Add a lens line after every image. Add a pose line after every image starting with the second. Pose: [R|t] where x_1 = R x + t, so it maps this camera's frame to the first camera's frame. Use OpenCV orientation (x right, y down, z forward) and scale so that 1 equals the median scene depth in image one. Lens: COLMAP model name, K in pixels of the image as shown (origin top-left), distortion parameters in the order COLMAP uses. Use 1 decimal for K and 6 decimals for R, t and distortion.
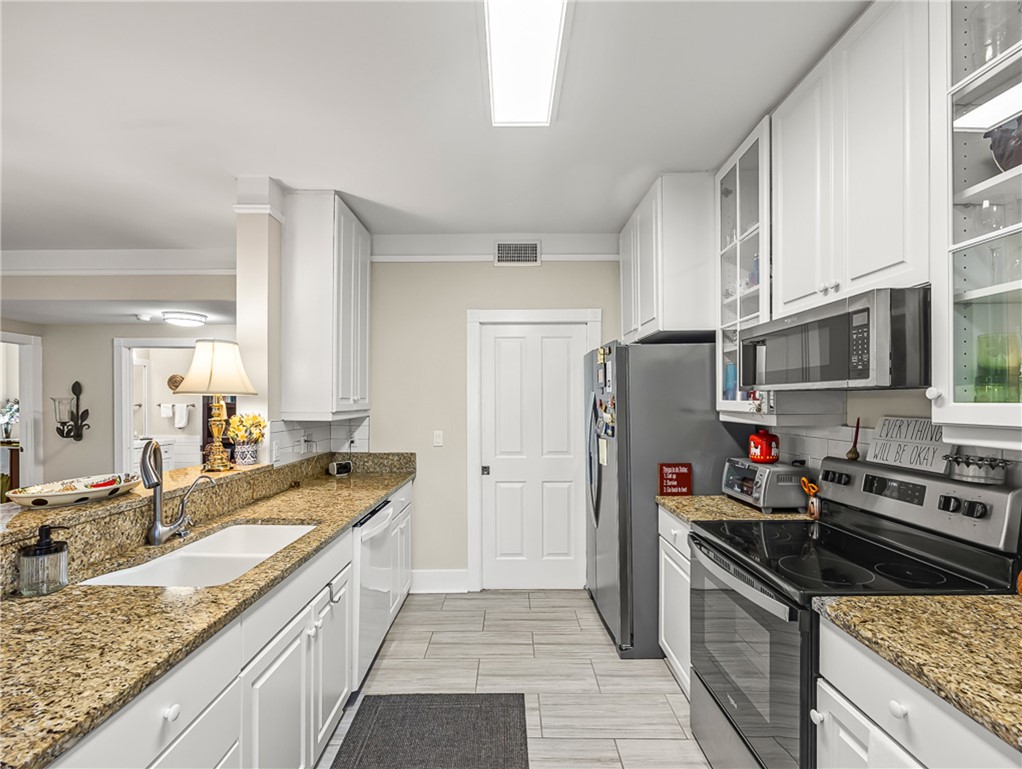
lens RADIAL K [[470.5, 0, 508.3], [0, 470.5, 405.0], [0, 0, 1]] dist [-0.005206, 0.001342]
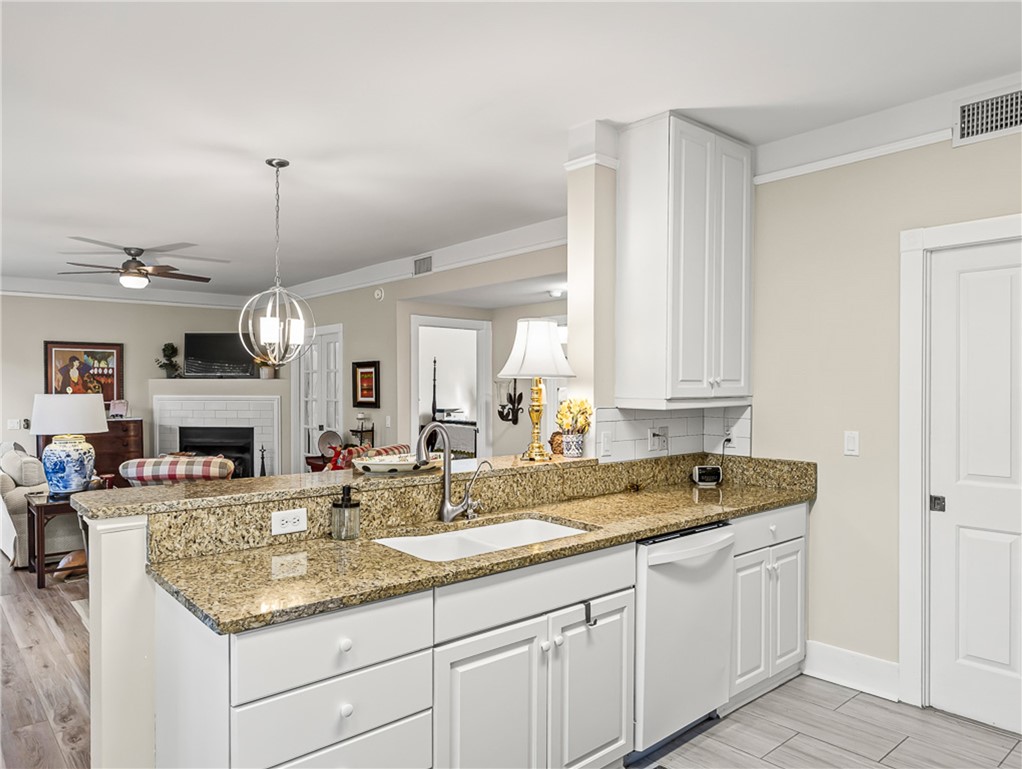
lens RADIAL K [[697.2, 0, 508.0], [0, 697.2, 392.1], [0, 0, 1]] dist [-0.009889, 0.001739]
pose [[0.658755, 0.007898, -0.752316, 0.344535], [-0.004461, 0.999968, 0.006592, -0.002086], [0.752344, -0.000986, 0.658770, 0.052771]]
